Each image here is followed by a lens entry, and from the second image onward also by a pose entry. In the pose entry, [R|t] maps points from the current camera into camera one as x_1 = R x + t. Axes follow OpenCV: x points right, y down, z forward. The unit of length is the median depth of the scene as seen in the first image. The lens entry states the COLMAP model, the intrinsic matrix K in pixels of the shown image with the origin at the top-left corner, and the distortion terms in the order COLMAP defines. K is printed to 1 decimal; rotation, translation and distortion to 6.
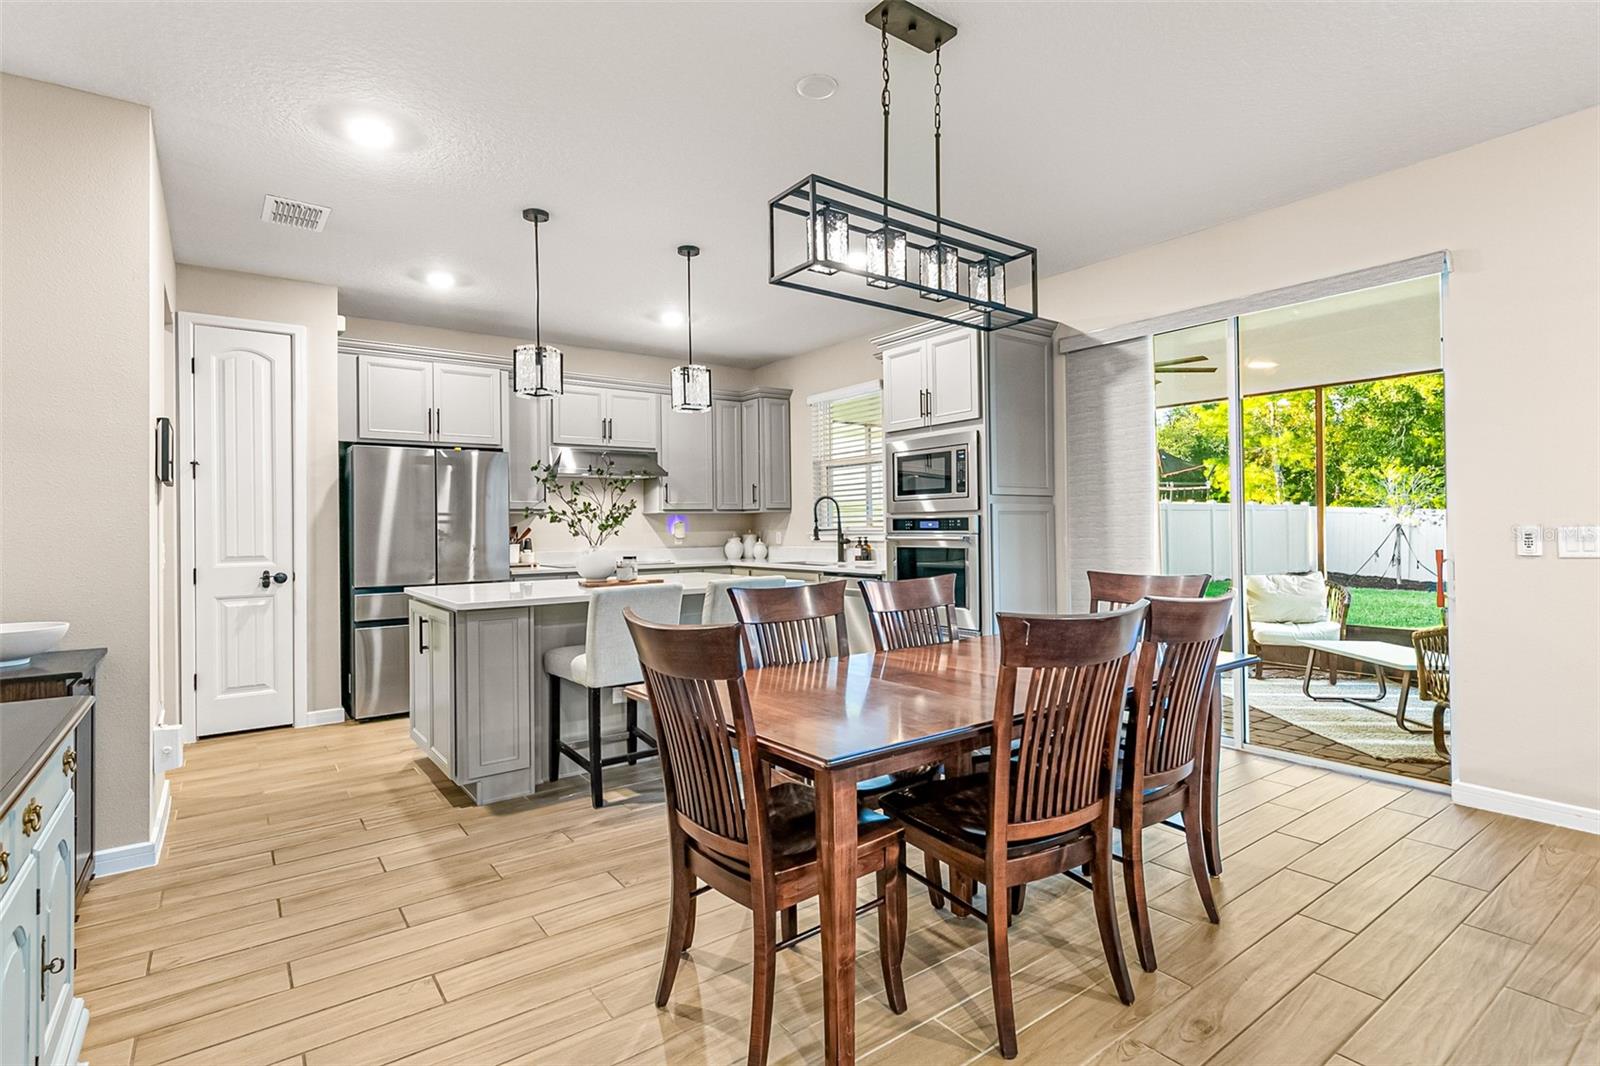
lens RADIAL K [[790.7, 0, 802.5], [0, 790.7, 521.6], [0, 0, 1]] dist [0.002694, 0.000827]
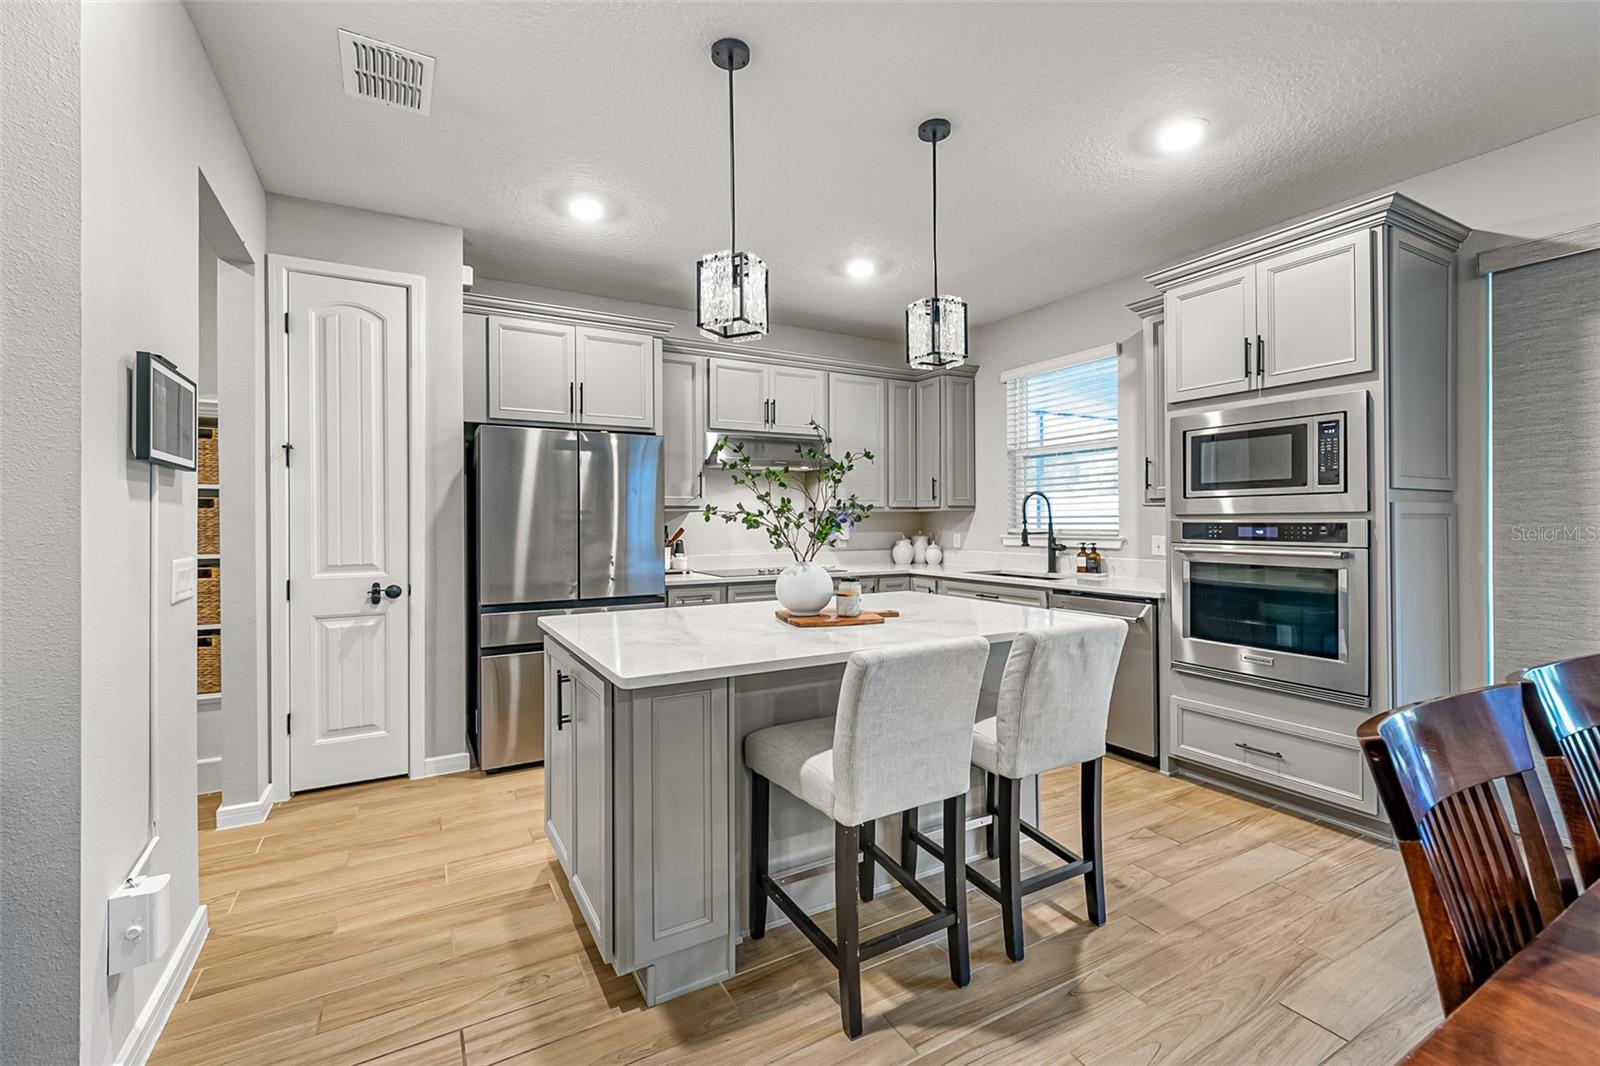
lens RADIAL K [[691.2, 0, 796.8], [0, 691.2, 520.3], [0, 0, 1]] dist [0.001390, -0.000164]
pose [[0.992633, 0.006846, -0.120967, -0.170218], [-0.006055, 0.999958, 0.006909, -0.008148], [0.121009, -0.006126, 0.992633, 0.354886]]
